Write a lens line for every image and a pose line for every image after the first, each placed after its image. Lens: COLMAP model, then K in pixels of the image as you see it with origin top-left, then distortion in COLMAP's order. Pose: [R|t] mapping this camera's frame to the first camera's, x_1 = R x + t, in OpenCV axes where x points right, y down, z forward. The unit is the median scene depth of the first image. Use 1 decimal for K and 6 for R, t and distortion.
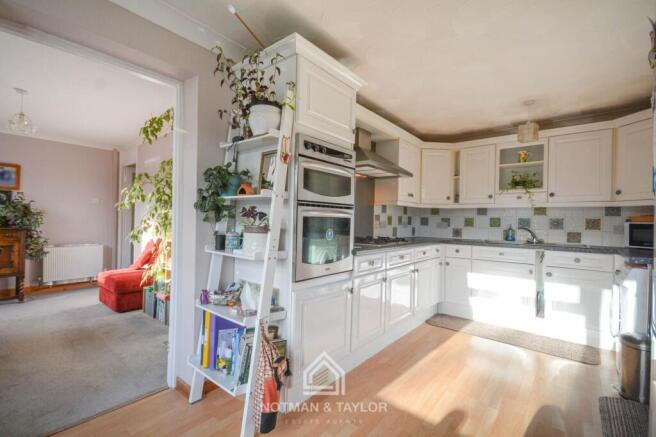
lens RADIAL K [[286.0, 0, 332.2], [0, 286.0, 220.6], [0, 0, 1]] dist [0.044536, 0.000699]
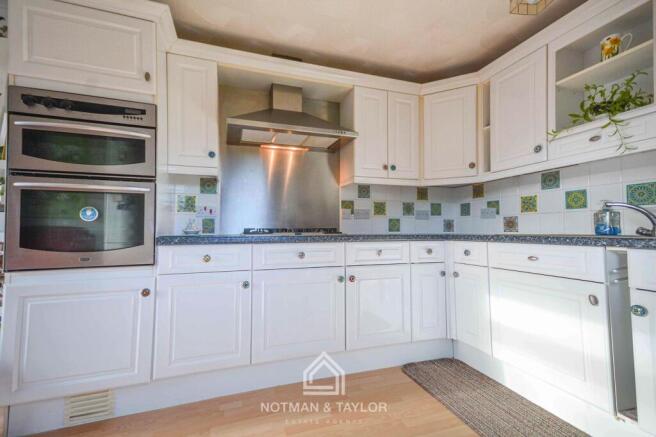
lens RADIAL K [[286.0, 0, 327.4], [0, 286.0, 219.4], [0, 0, 1]] dist [0.044536, 0.000699]
pose [[0.846029, -0.040265, -0.531615, 0.499506], [0.020558, 0.998866, -0.042939, 0.057459], [0.532741, 0.025399, 0.845897, 0.357813]]
